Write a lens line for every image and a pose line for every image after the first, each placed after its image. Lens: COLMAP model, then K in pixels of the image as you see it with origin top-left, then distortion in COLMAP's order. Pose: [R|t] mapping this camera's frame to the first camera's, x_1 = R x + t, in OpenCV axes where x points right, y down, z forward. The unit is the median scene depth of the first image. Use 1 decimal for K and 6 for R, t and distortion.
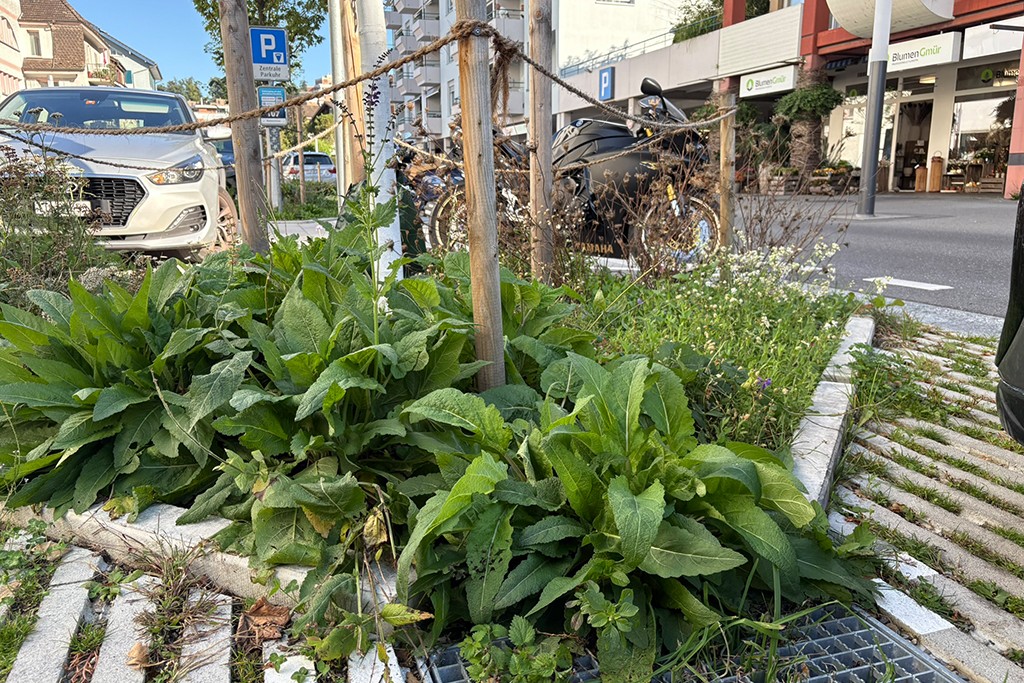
lens RADIAL K [[772.8, 0, 513.8], [0, 772.8, 341.2], [0, 0, 1]] dist [-0.001207, -0.002745]
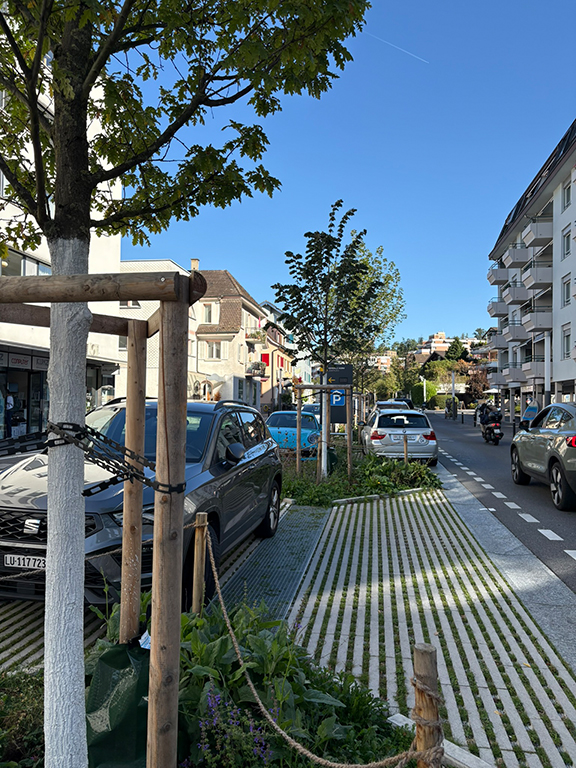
lens RADIAL K [[581.7, 0, 288.5], [0, 581.7, 384.7], [0, 0, 1]] dist [0.000898, 0.000148]
pose [[0.887017, -0.005546, -0.461703, -0.047968], [-0.105919, 0.970820, -0.215151, -0.067278], [0.449423, 0.239746, 0.860547, 0.223095]]
